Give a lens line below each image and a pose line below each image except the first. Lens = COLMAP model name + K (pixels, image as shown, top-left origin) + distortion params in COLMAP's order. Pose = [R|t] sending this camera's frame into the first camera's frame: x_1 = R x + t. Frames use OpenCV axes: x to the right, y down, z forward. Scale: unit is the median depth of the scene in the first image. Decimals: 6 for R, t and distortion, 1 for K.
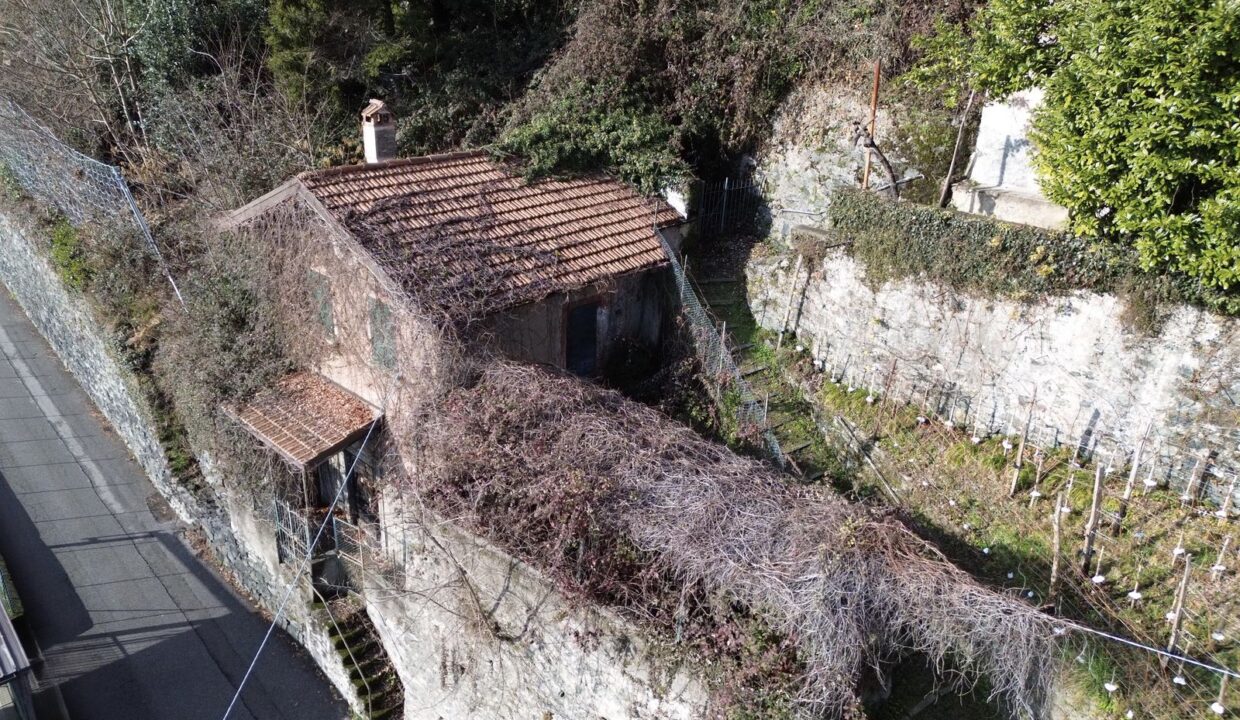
lens RADIAL K [[888.9, 0, 634.8], [0, 888.9, 362.8], [0, 0, 1]] dist [0.080429, -0.099925]
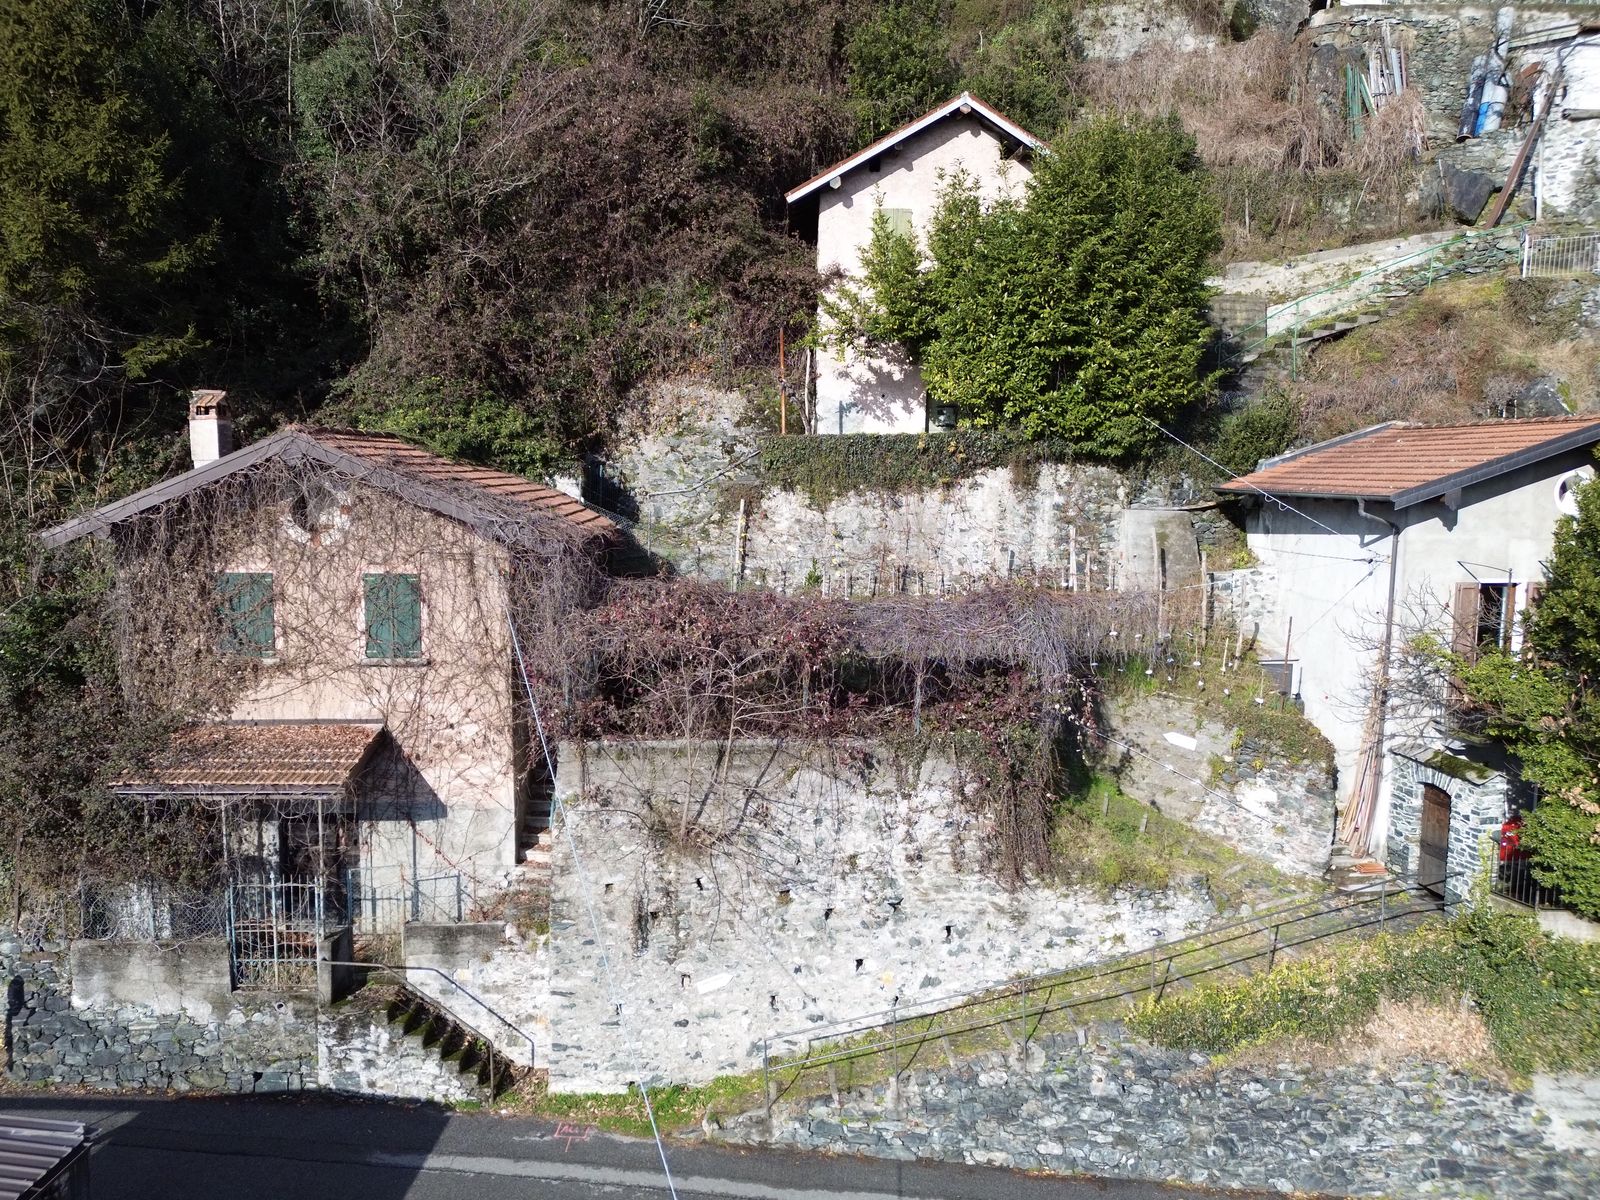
lens RADIAL K [[1116.3, 0, 800.0], [0, 1116.3, 600.0], [0, 0, 1]] dist [0.077777, -0.072876]
pose [[0.712731, -0.116996, 0.691612, -0.716970], [0.302303, 0.940957, -0.152358, 0.223558], [-0.632951, 0.317667, 0.706017, 0.013405]]
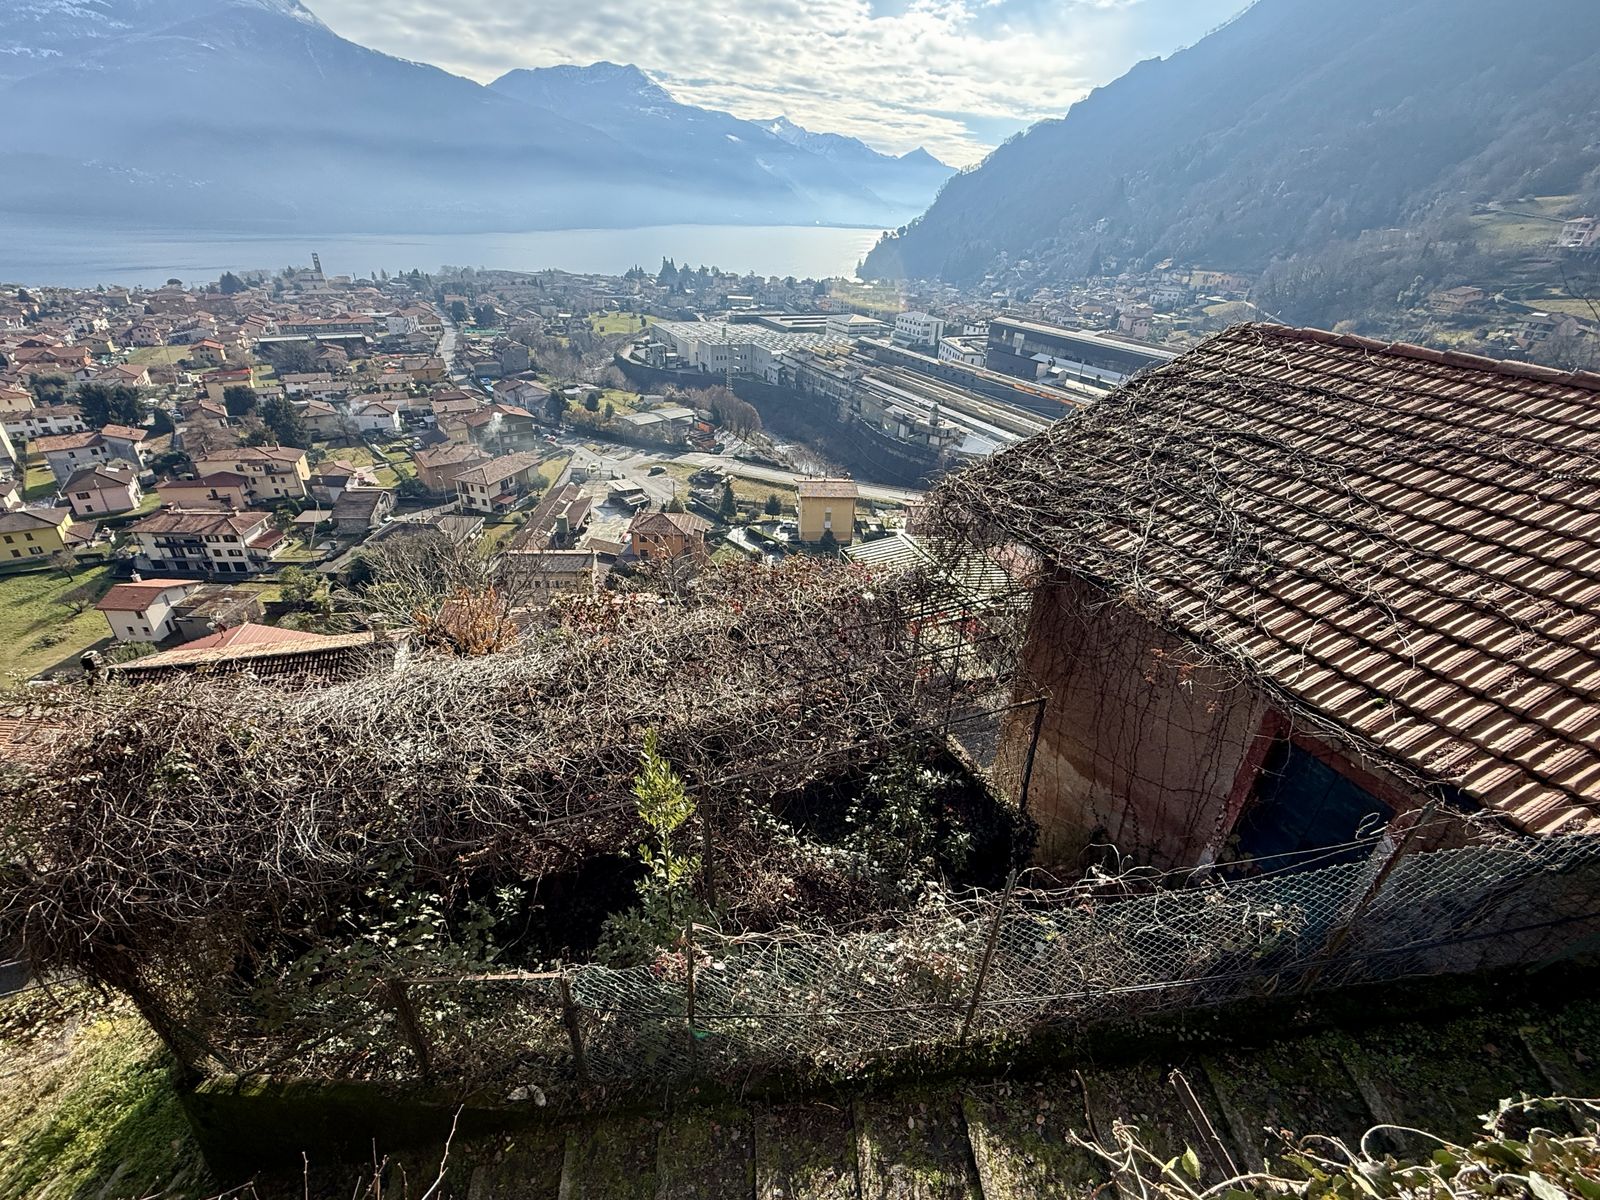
lens RADIAL K [[711.8, 0, 797.4], [0, 711.8, 599.8], [0, 0, 1]] dist [-0.000454, -0.000533]
pose [[-0.415346, 0.382836, -0.825181, 0.270855], [-0.420546, 0.723555, 0.547365, -0.194620], [0.806615, 0.574373, -0.139526, 0.852146]]
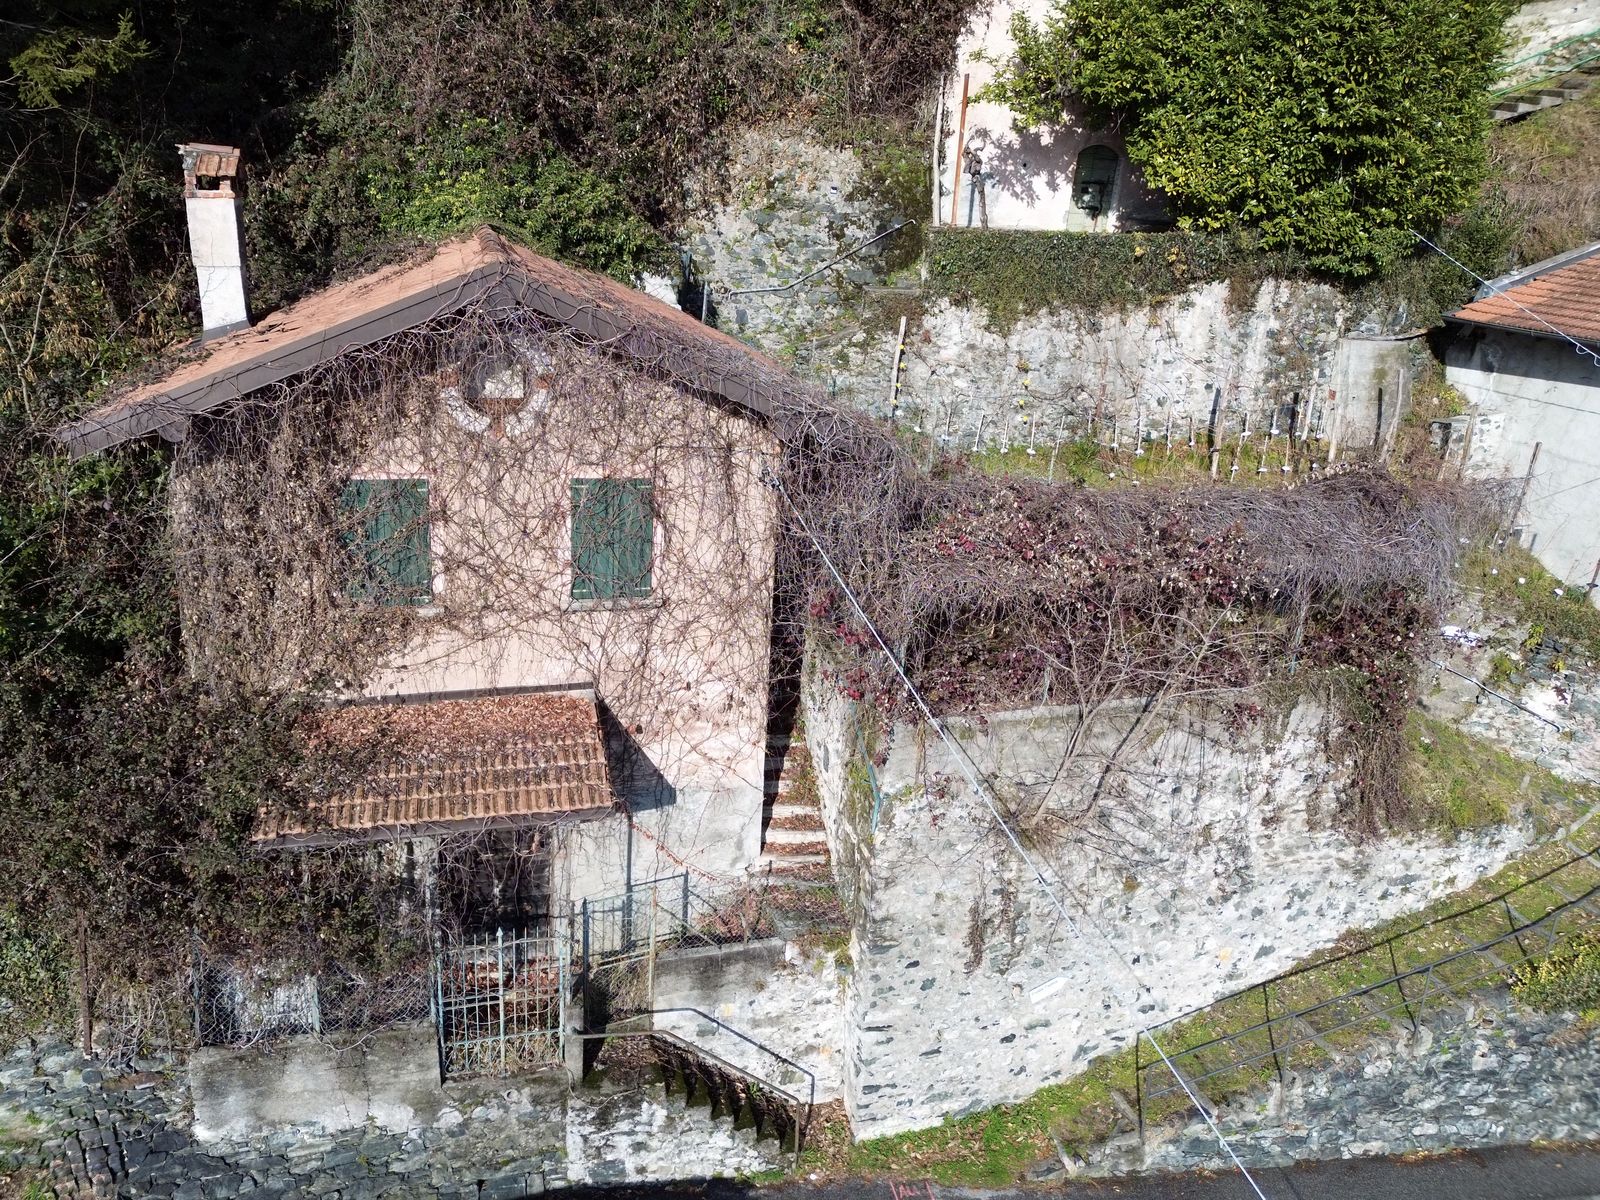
lens RADIAL K [[1186.5, 0, 799.5], [0, 1186.5, 585.4], [0, 0, 1]] dist [0.077255, -0.075249]
pose [[0.516356, -0.293718, 0.804429, -0.811602], [0.307808, 0.940223, 0.145721, -0.075041], [-0.799144, 0.172365, 0.575899, 0.466326]]
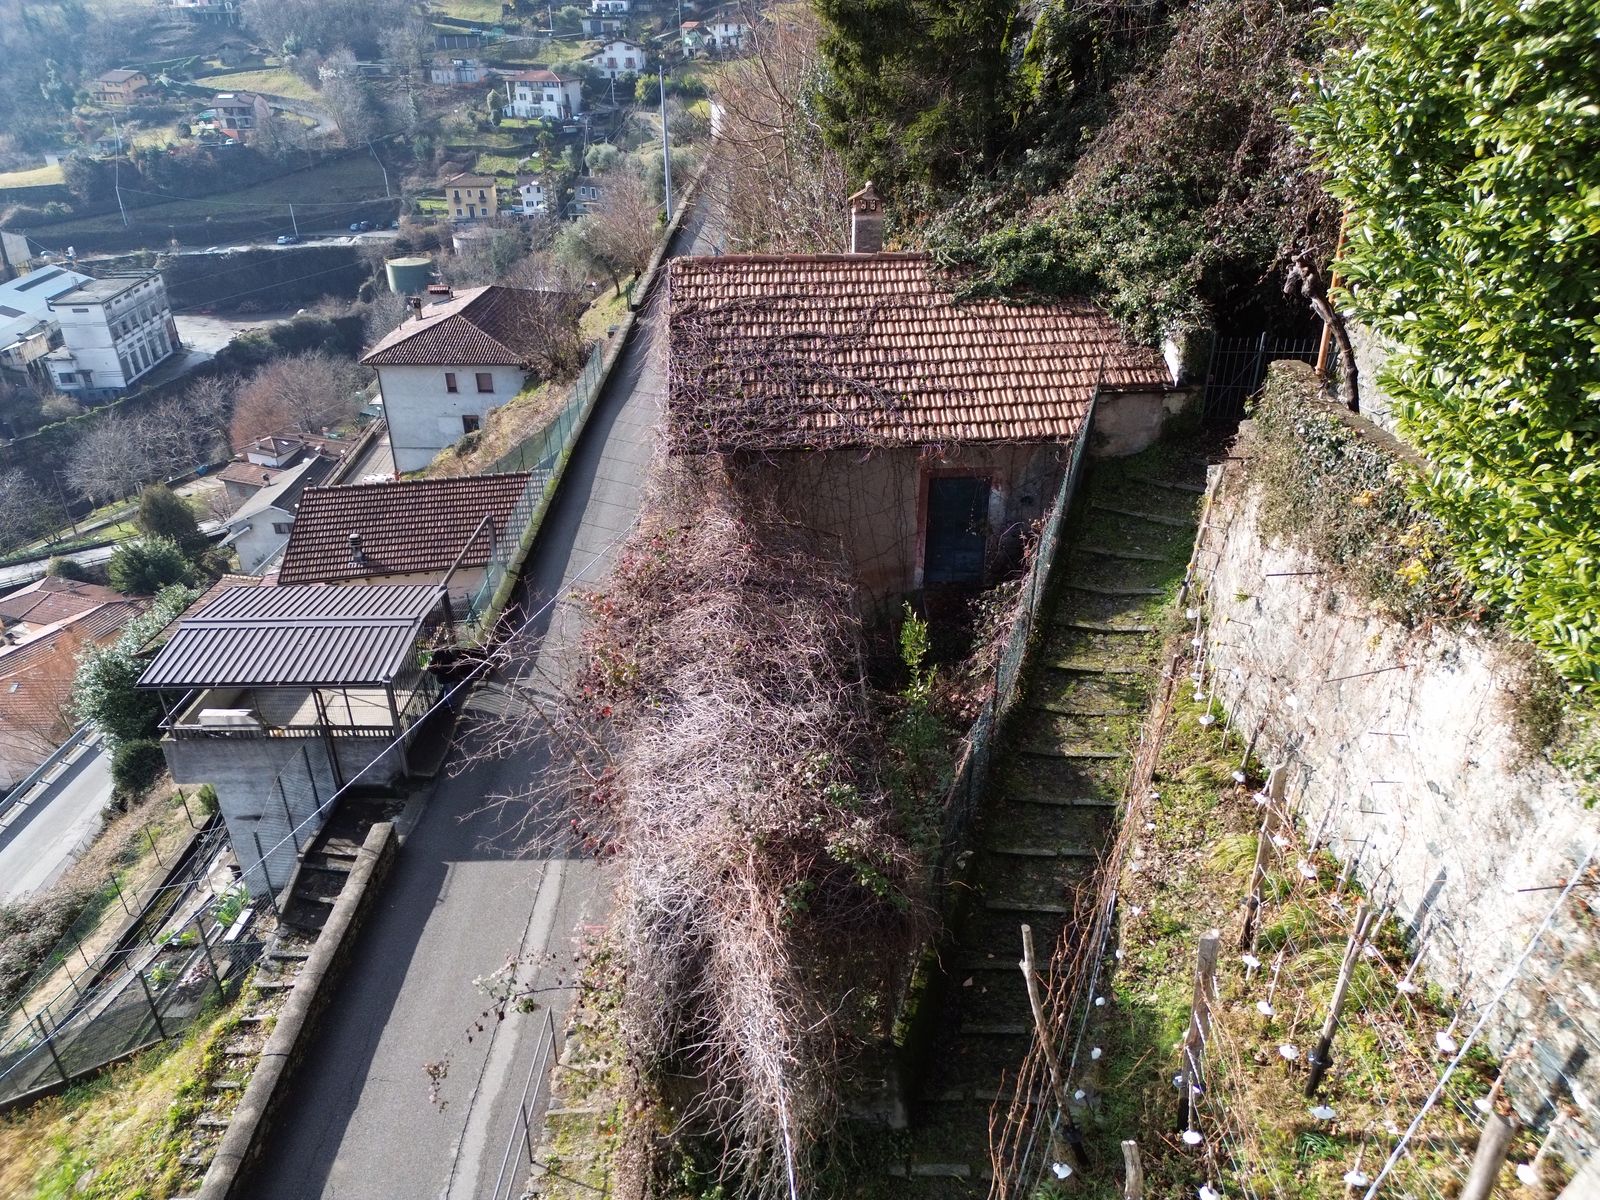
lens RADIAL K [[1116.3, 0, 800.0], [0, 1116.3, 600.0], [0, 0, 1]] dist [0.077777, -0.072876]
pose [[0.726914, 0.281991, -0.626161, 0.472873], [-0.243069, 0.958428, 0.149446, -0.076218], [0.642272, 0.043567, 0.765237, 0.221737]]
